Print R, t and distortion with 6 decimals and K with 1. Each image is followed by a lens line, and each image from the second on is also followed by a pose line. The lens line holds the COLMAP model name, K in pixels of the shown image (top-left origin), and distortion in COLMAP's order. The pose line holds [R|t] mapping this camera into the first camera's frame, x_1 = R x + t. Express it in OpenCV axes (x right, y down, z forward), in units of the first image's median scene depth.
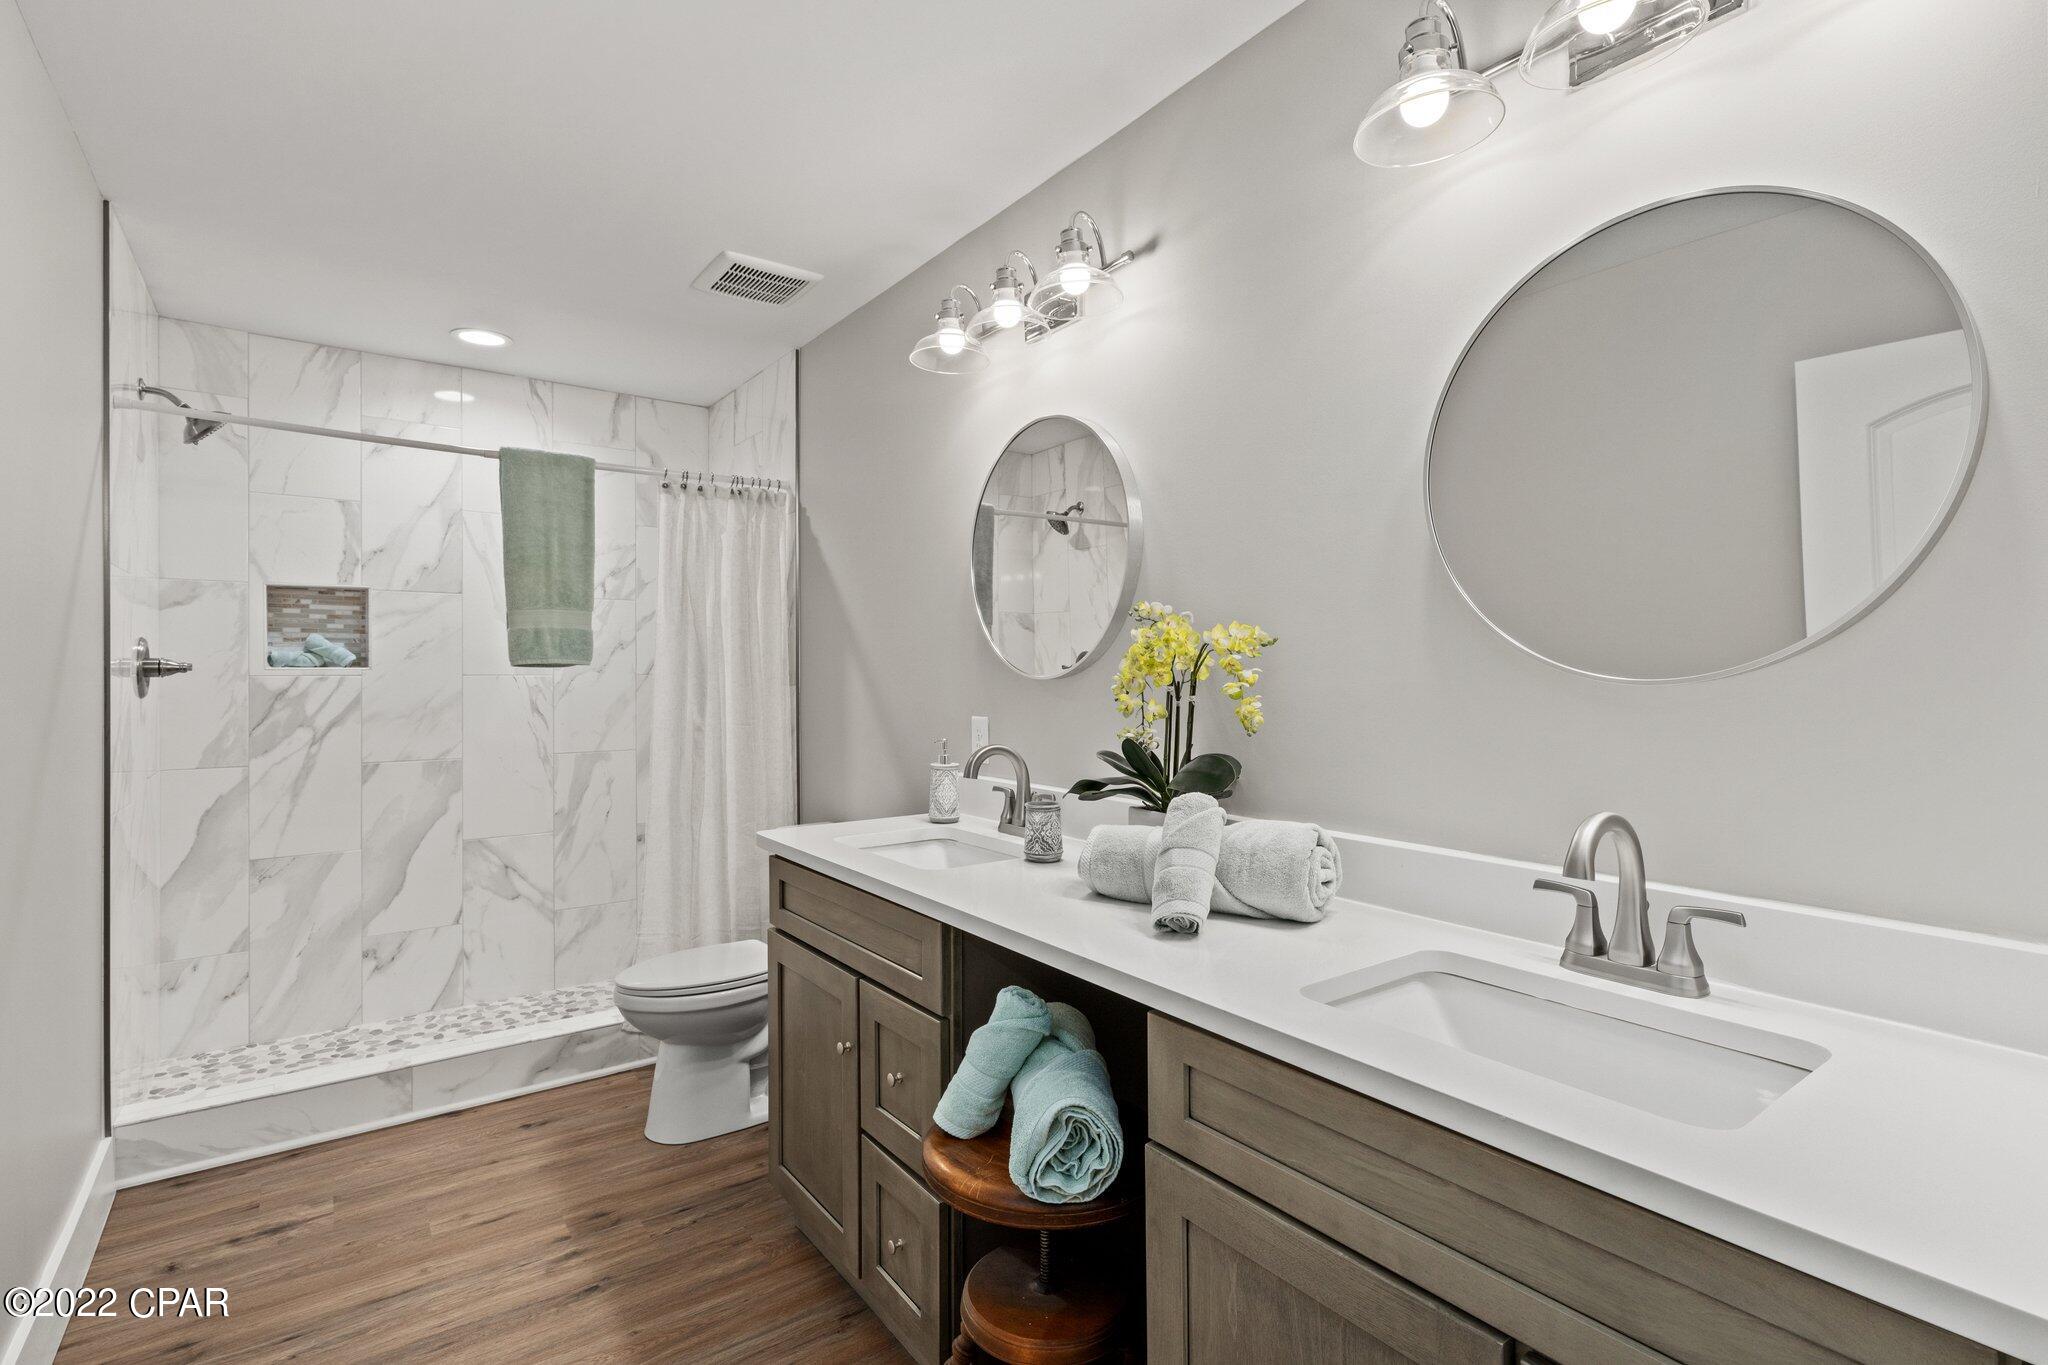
lens RADIAL K [[968.8, 0, 1027.0], [0, 968.8, 665.9], [0, 0, 1]] dist [0.000521, 0.000117]
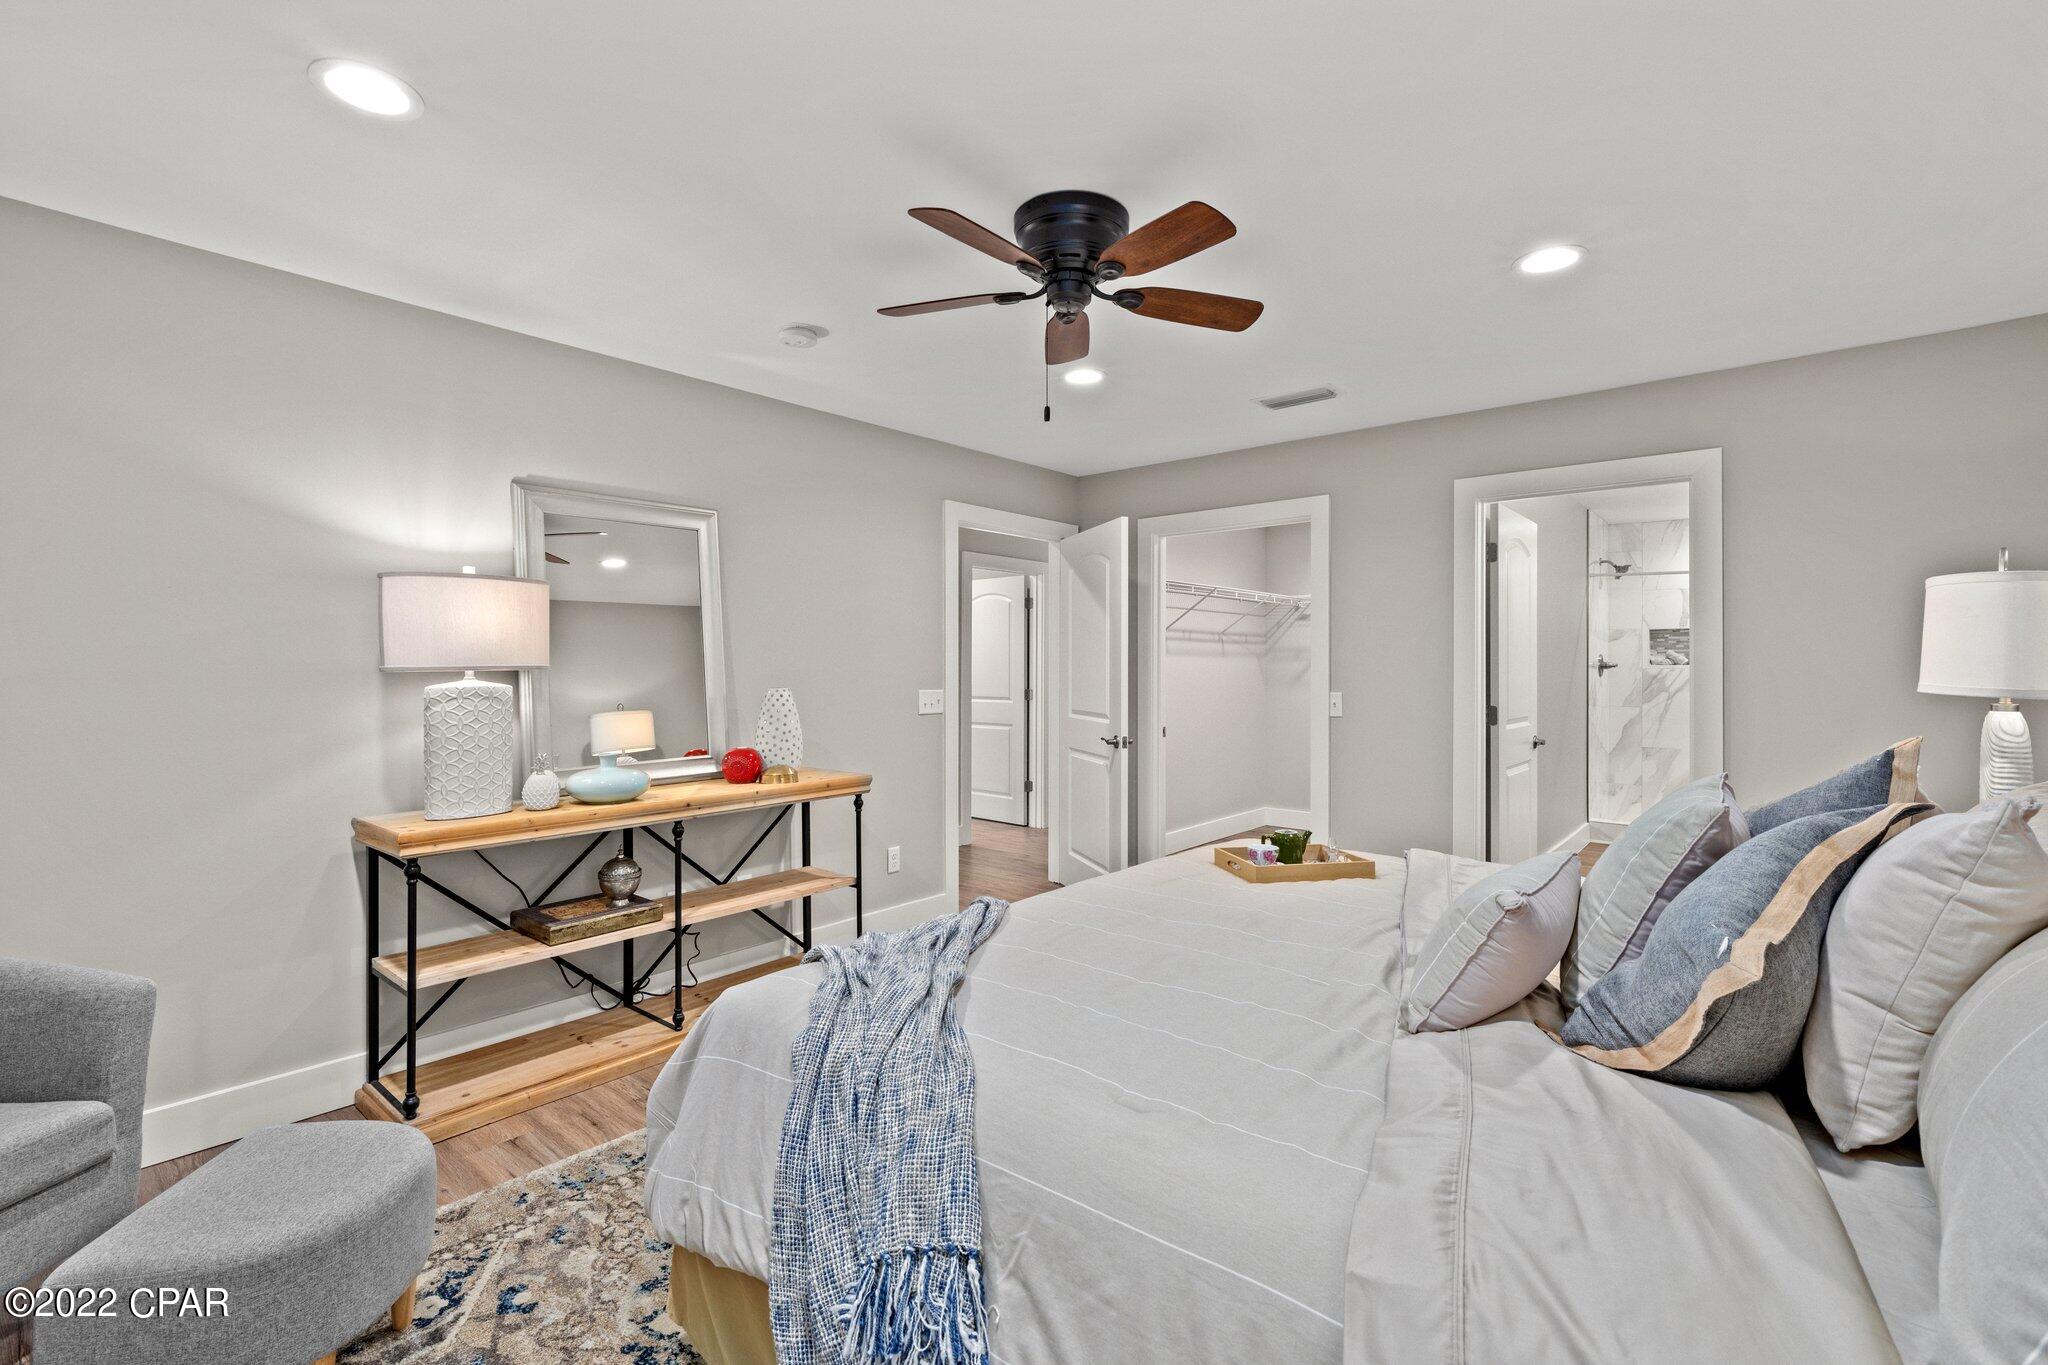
lens RADIAL K [[911.8, 0, 1027.6], [0, 911.8, 667.8], [0, 0, 1]] dist [-0.002221, 0.000272]
pose [[0.233270, 0.007330, -0.972384, 0.992634], [0.004430, 0.999953, 0.008601, -0.017456], [0.972402, -0.006314, 0.233226, -0.959286]]
